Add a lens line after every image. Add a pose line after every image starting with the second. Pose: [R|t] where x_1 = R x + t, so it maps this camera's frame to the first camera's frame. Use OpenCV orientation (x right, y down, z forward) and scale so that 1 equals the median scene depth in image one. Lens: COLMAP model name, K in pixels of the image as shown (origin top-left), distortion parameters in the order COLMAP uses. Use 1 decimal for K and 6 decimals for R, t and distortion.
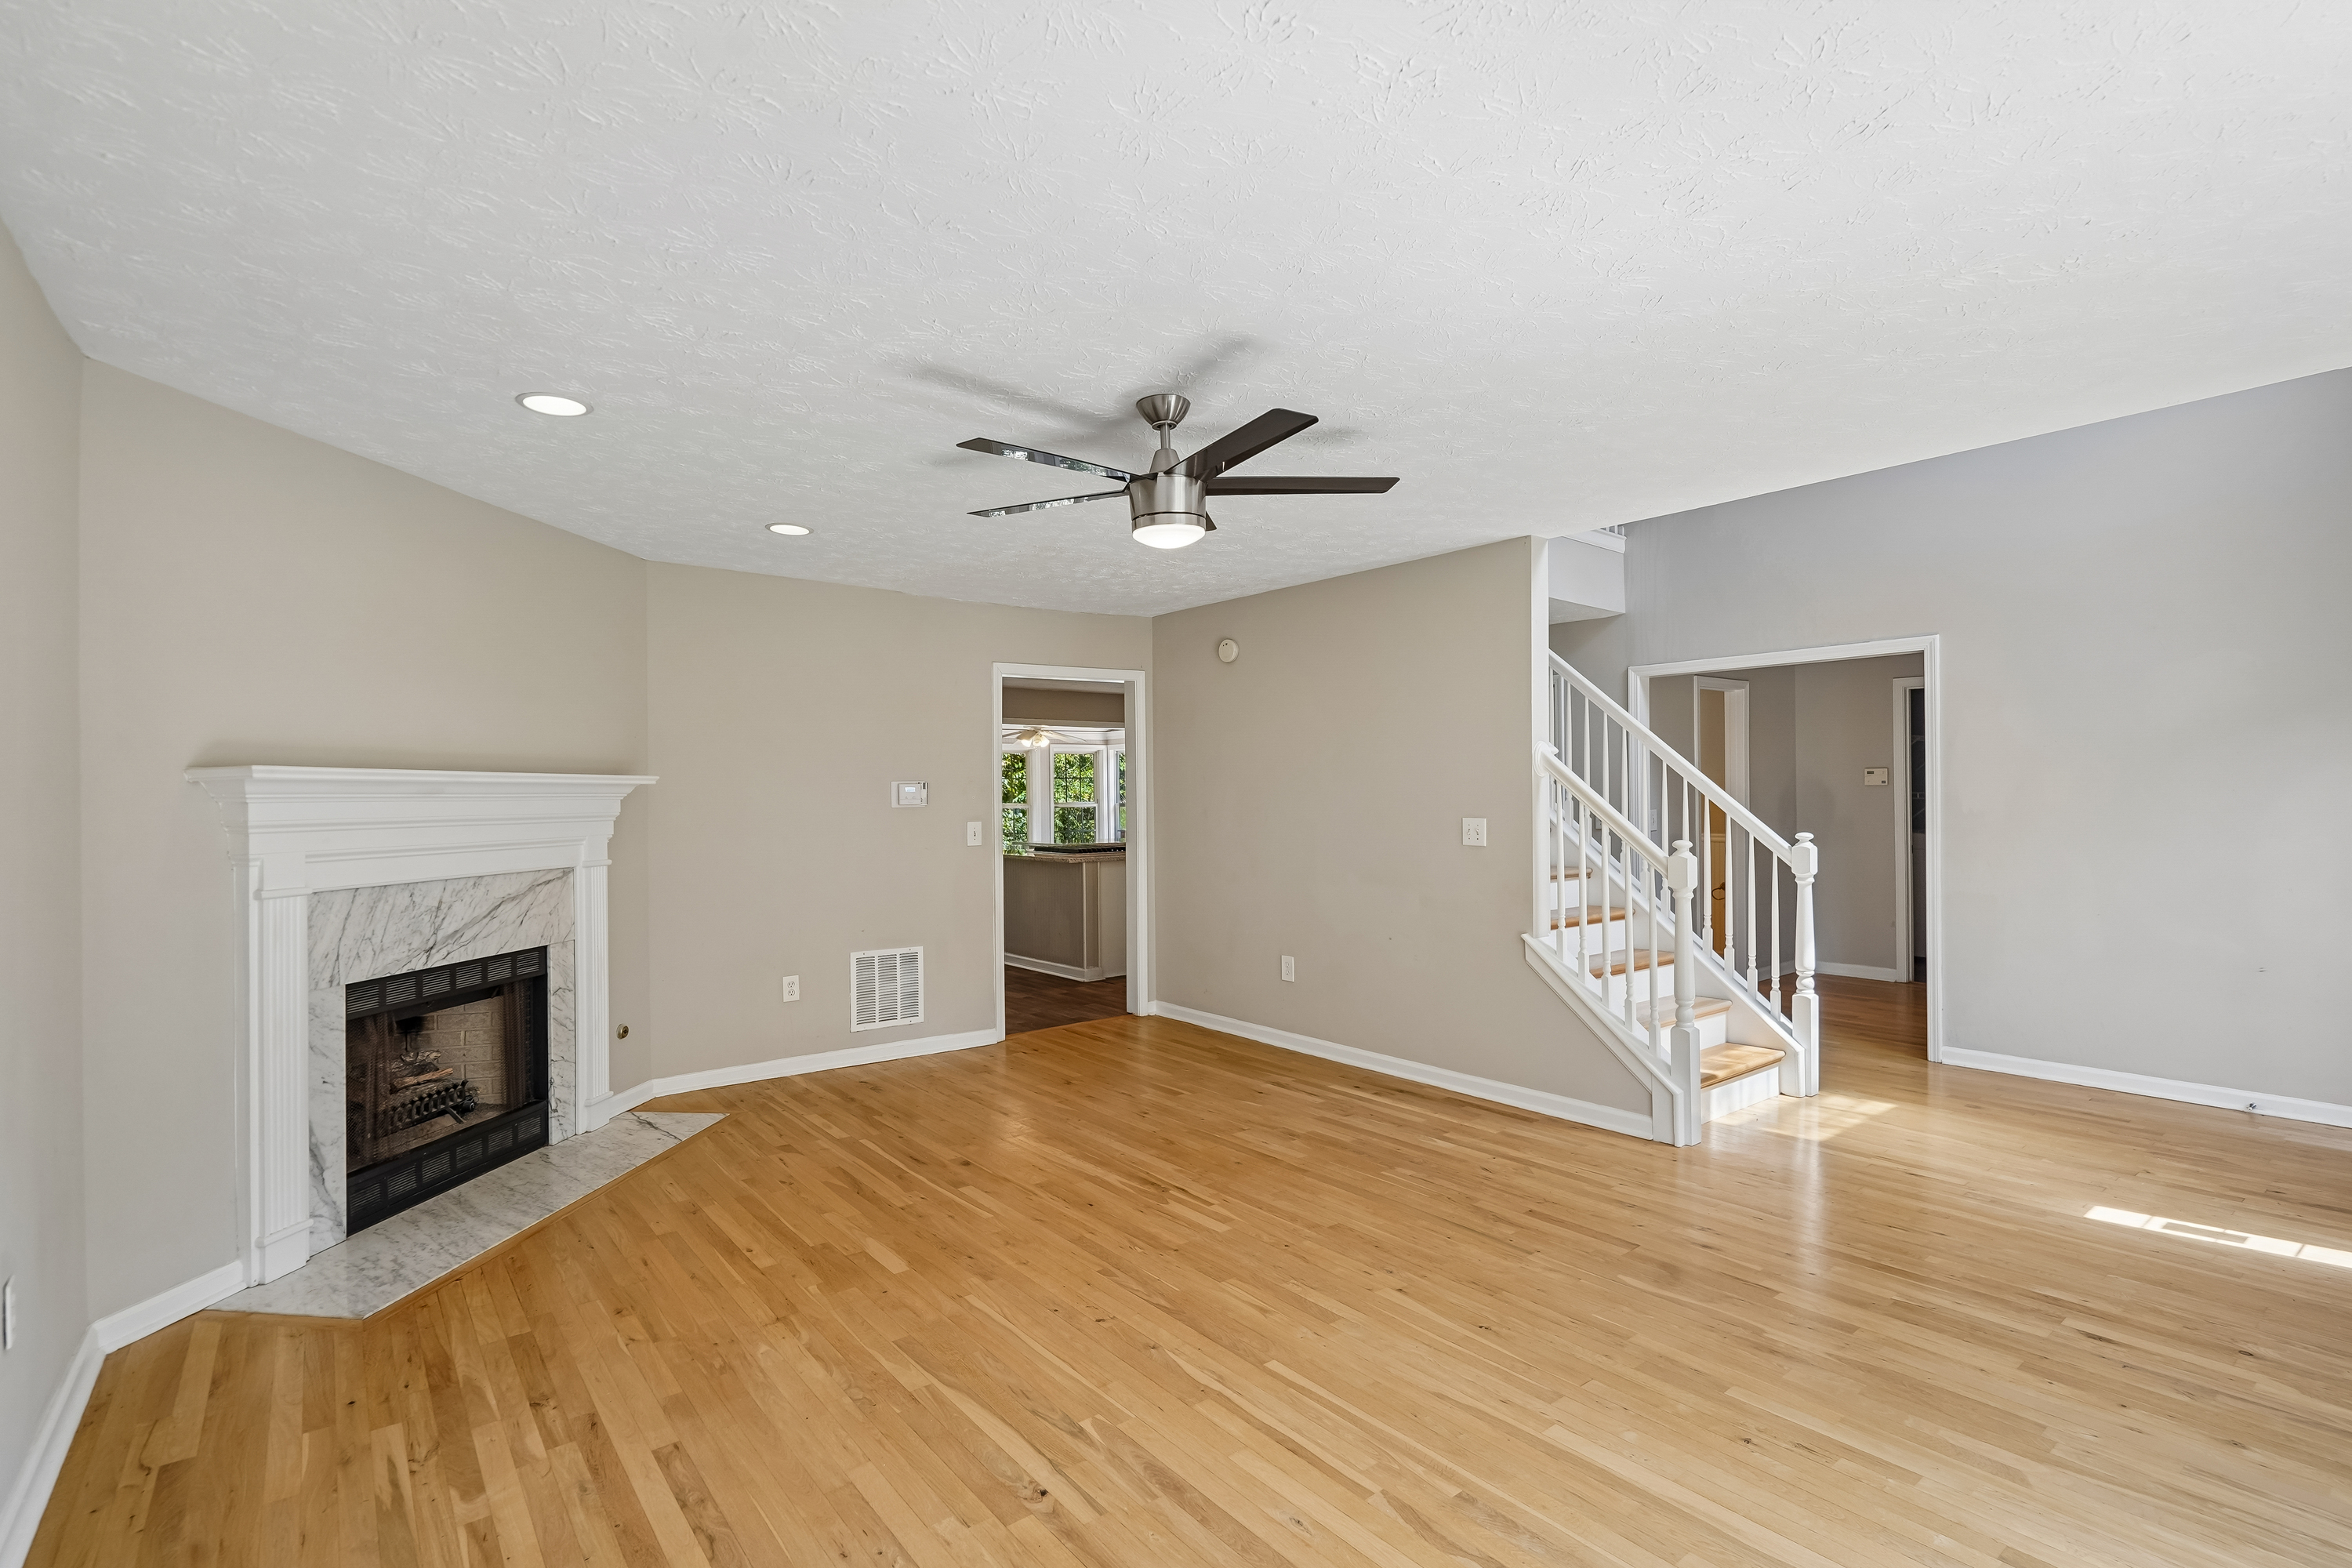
lens RADIAL K [[1104.8, 0, 1153.8], [0, 1104.8, 798.5], [0, 0, 1]] dist [-0.008577, 0.005685]
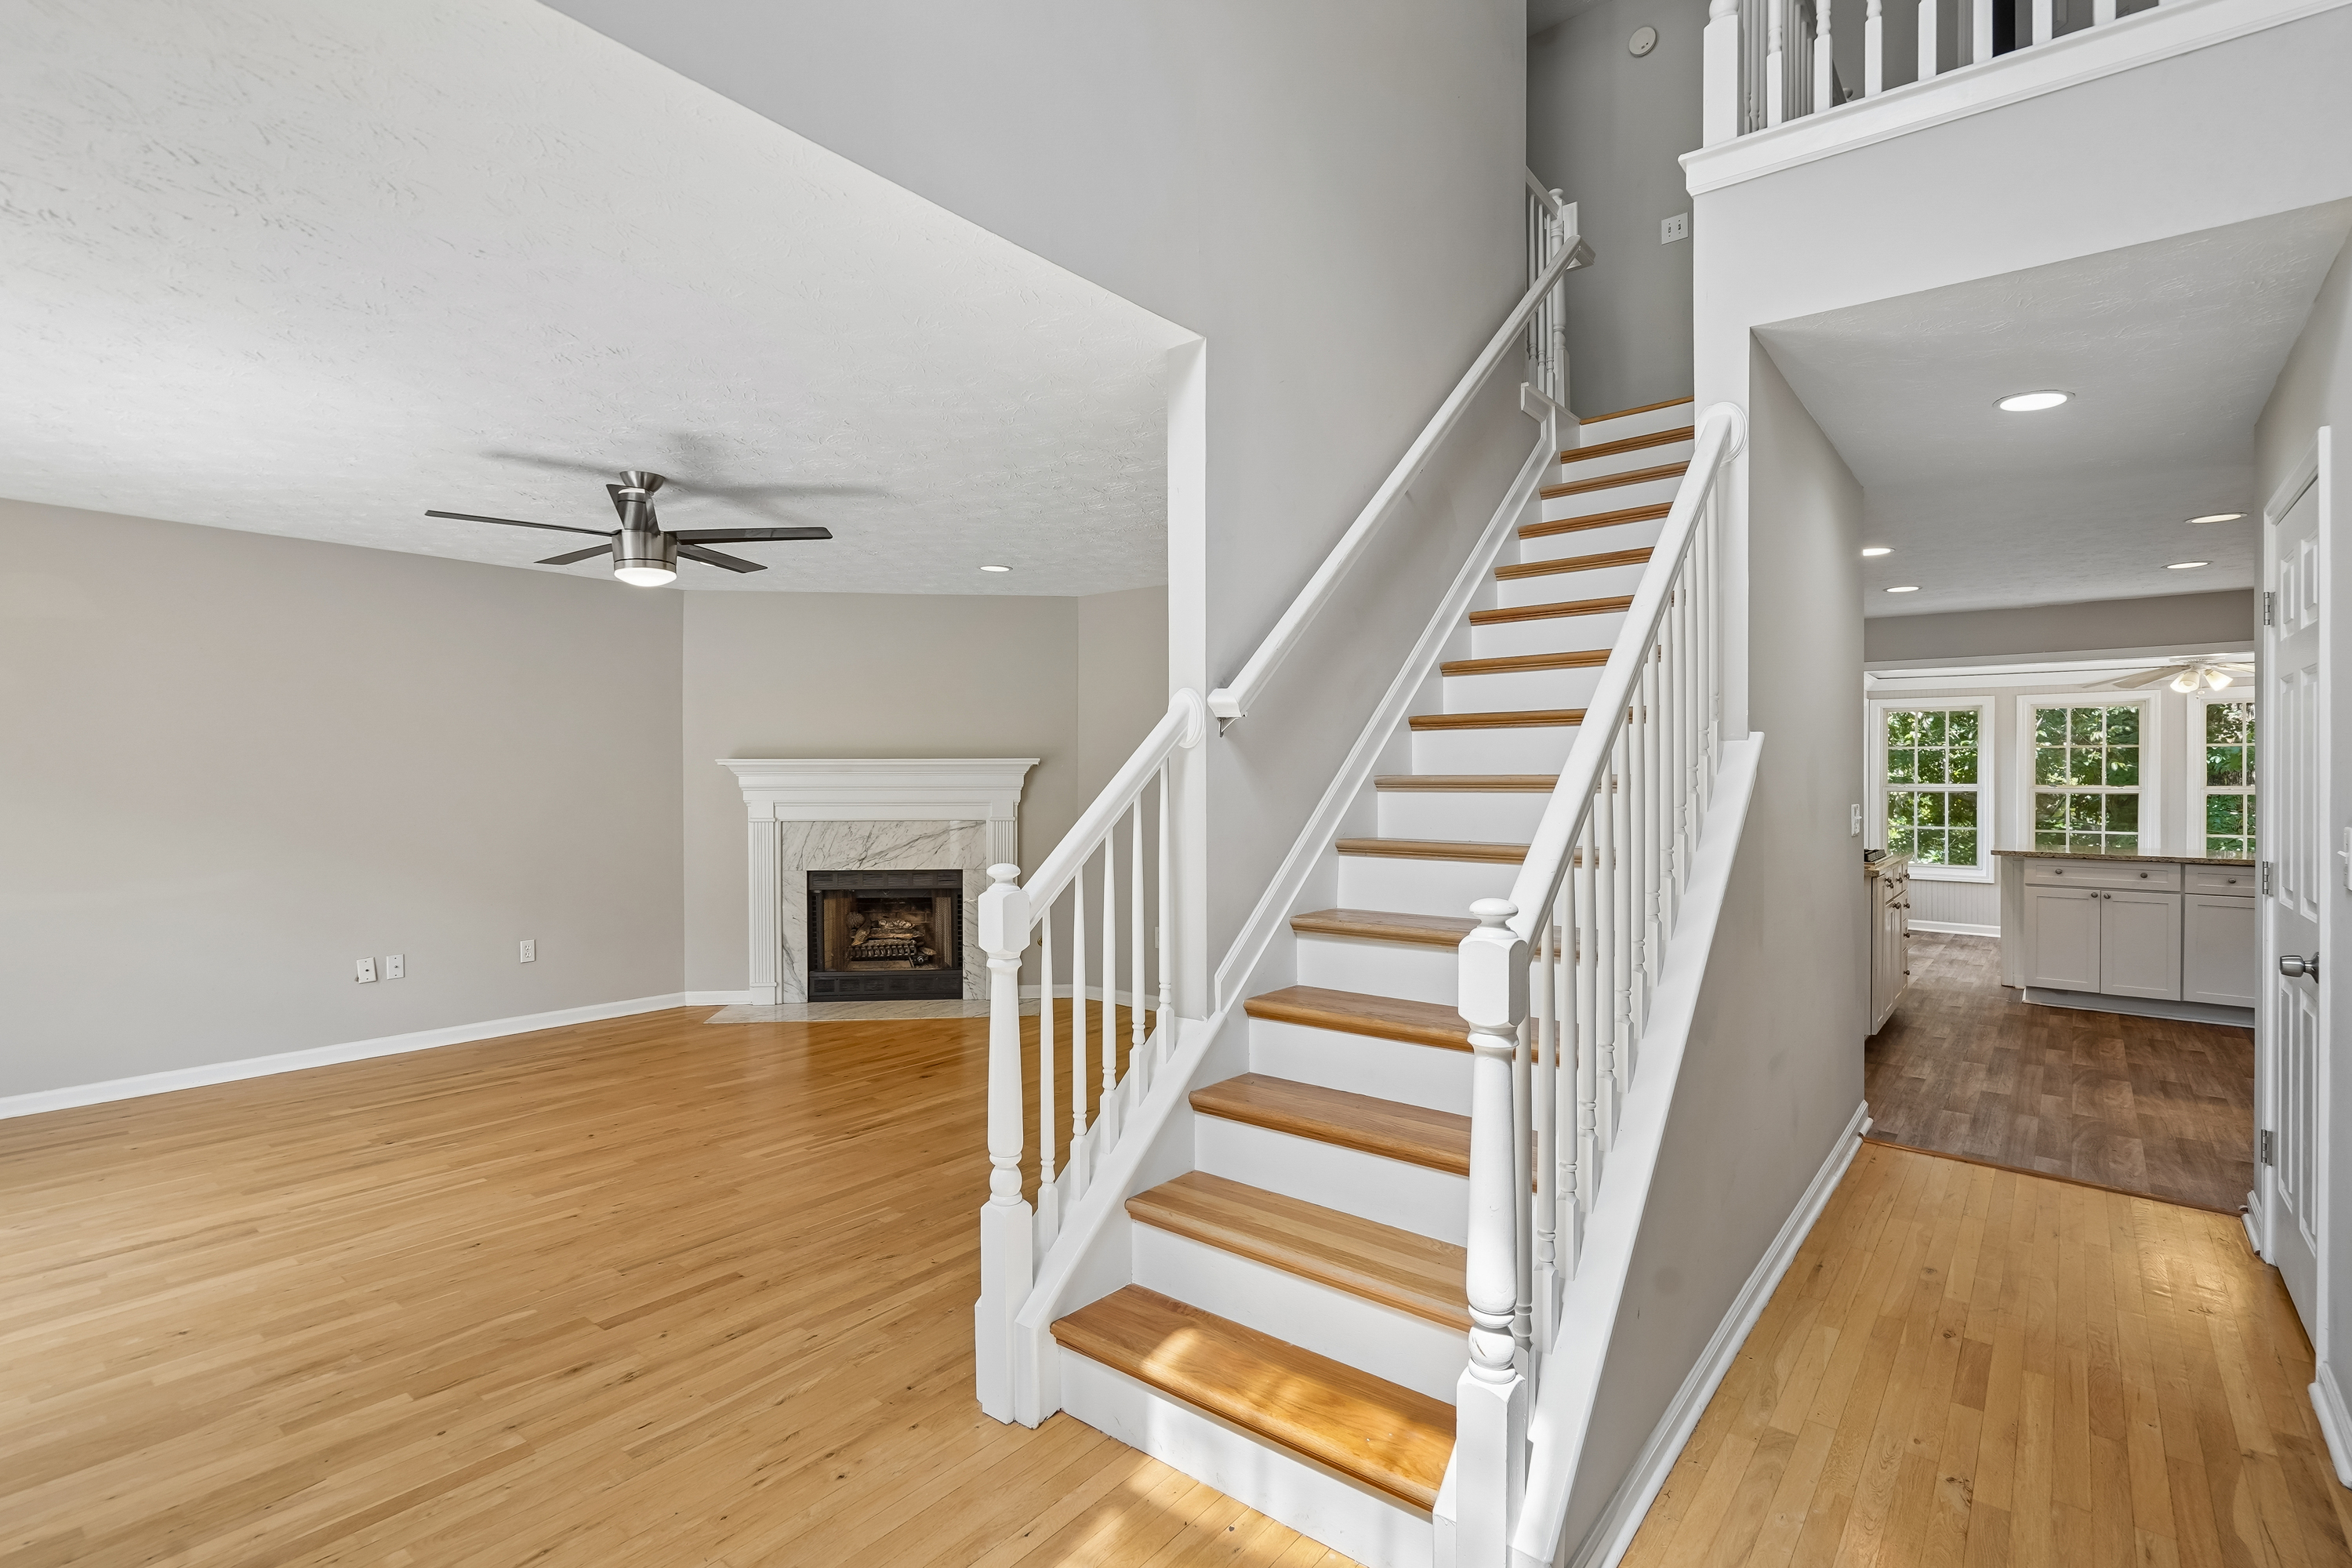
lens RADIAL K [[1104.8, 0, 1162.4], [0, 1104.8, 780.4], [0, 0, 1]] dist [-0.008577, 0.005685]
pose [[0.225842, 0.014841, -0.974051, 1.178782], [-0.003557, 0.999890, 0.014410, -0.016324], [0.974157, 0.000211, 0.225870, 1.079758]]
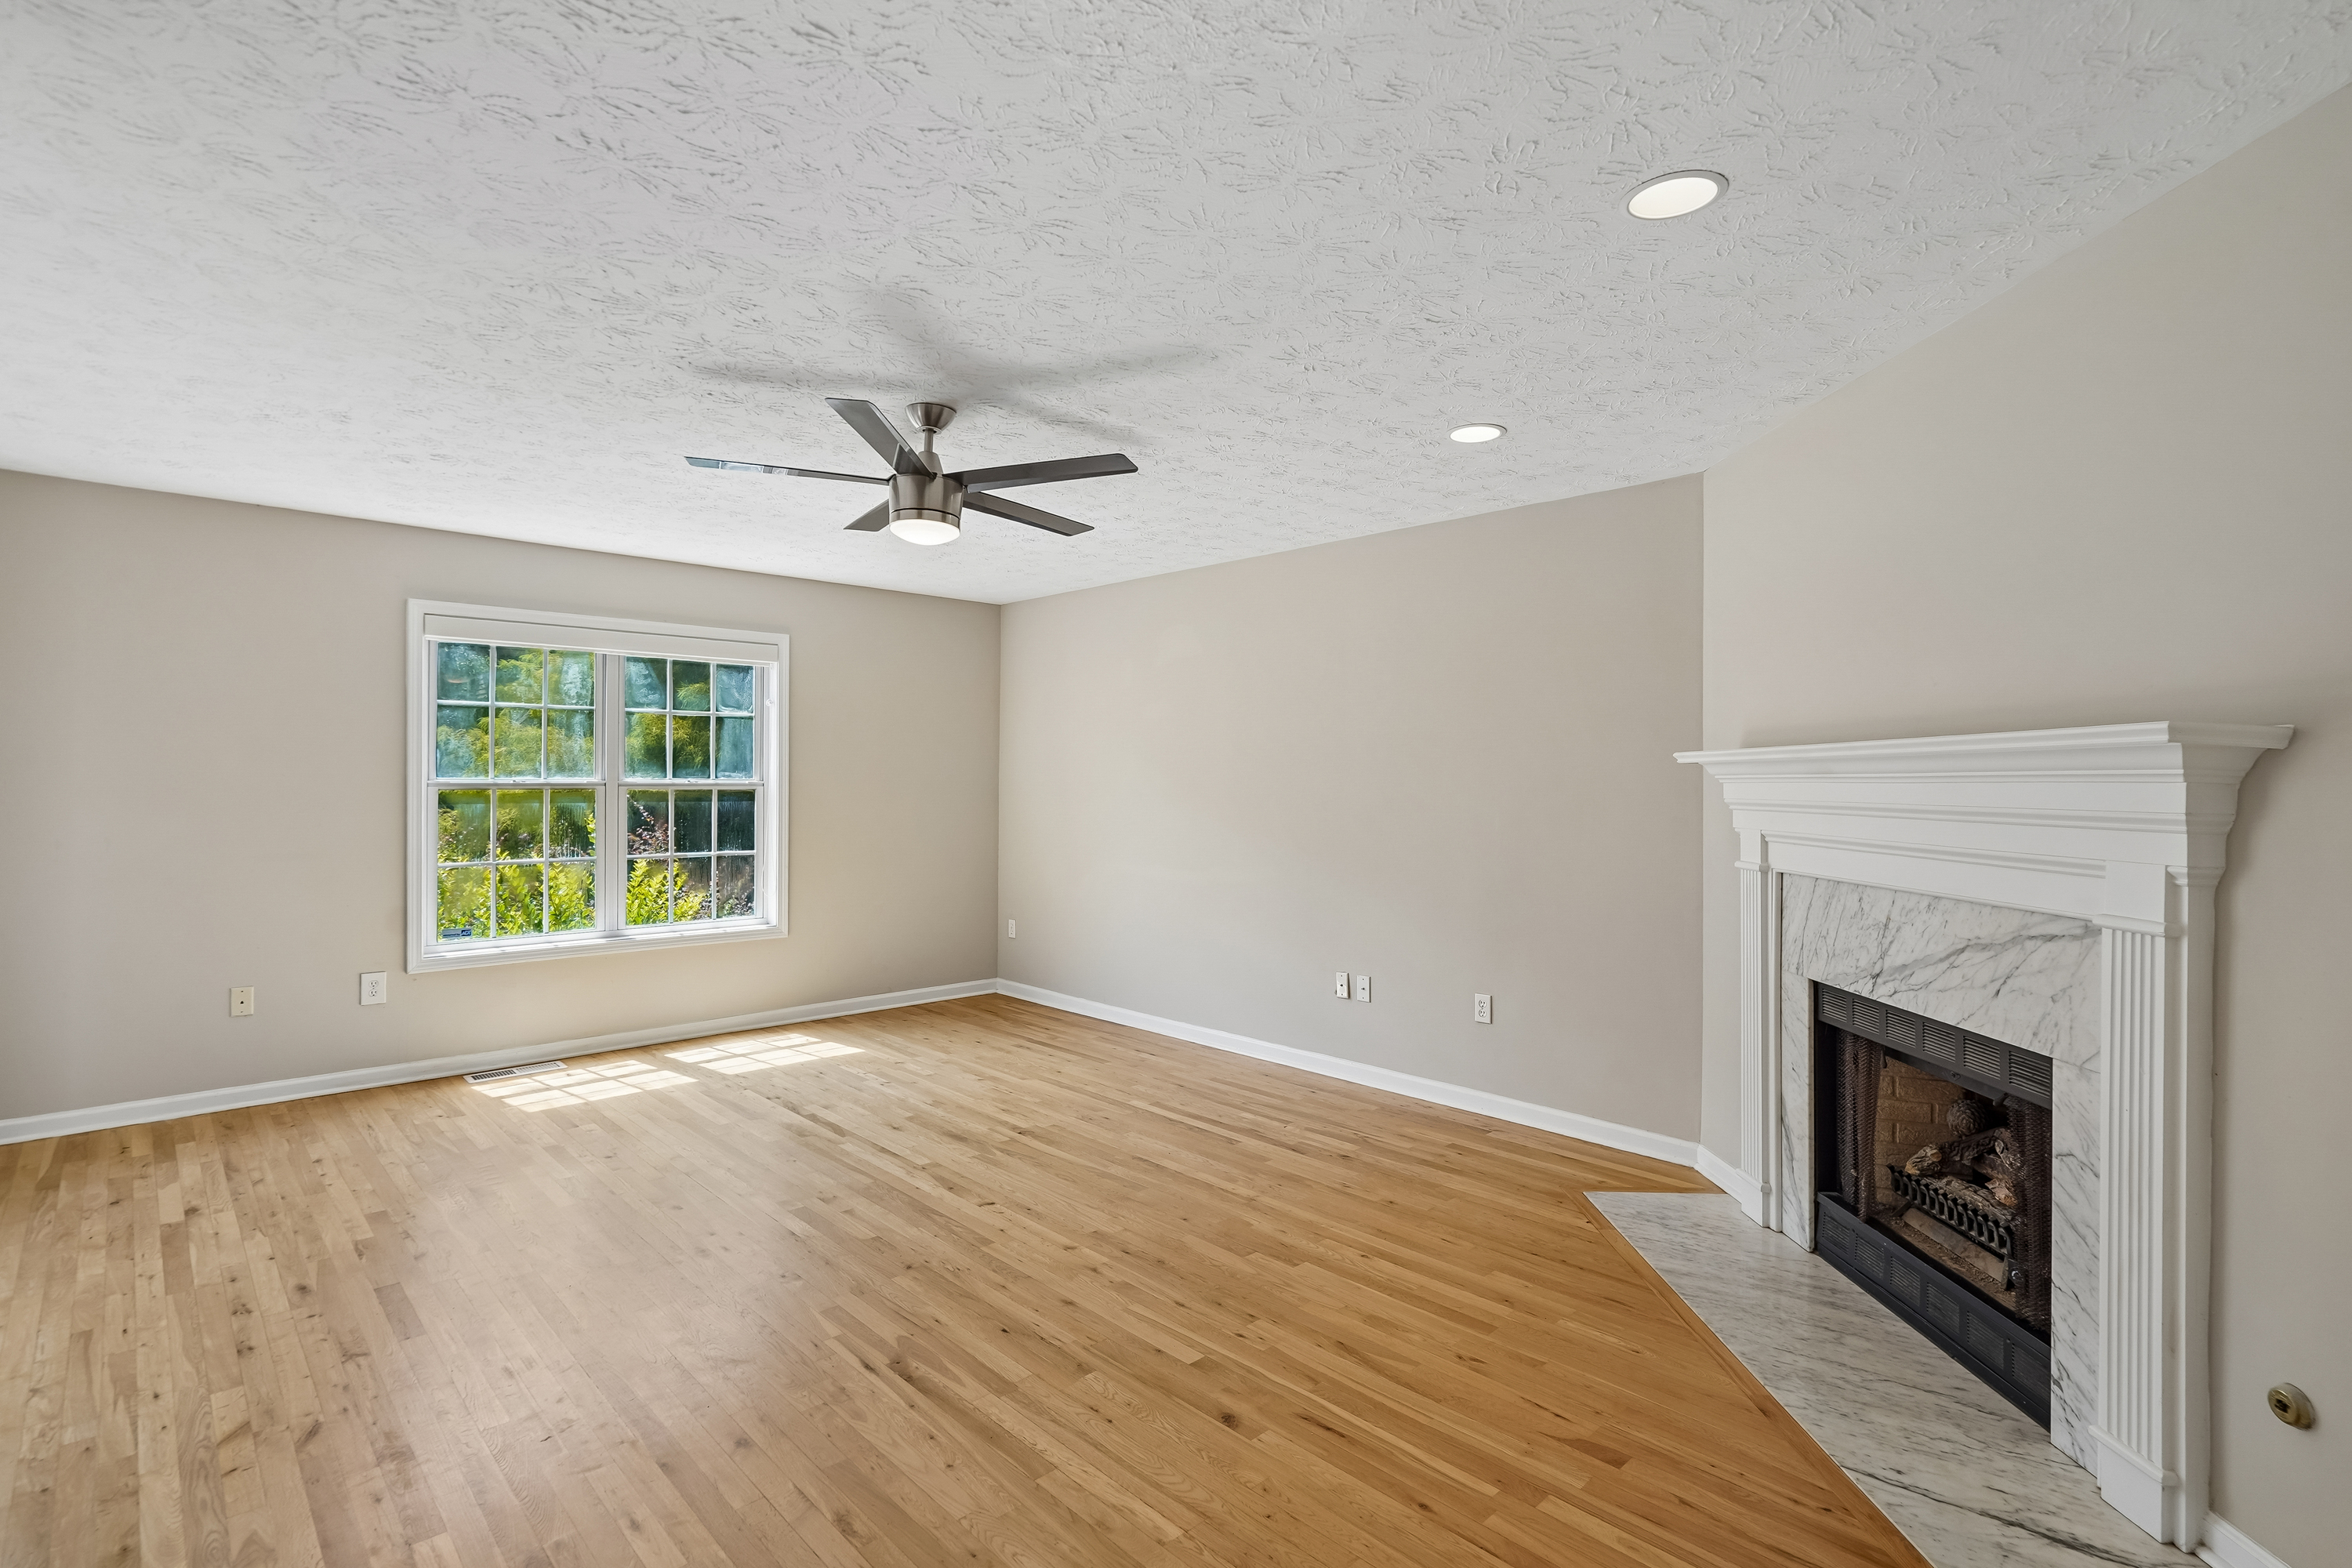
lens RADIAL K [[1104.8, 0, 1163.2], [0, 1104.8, 785.5], [0, 0, 1]] dist [-0.008577, 0.005685]
pose [[-0.993949, 0.004344, -0.109761, -0.082250], [0.003366, 0.999953, 0.009096, -0.004188], [0.109795, 0.008671, -0.993916, 1.722669]]
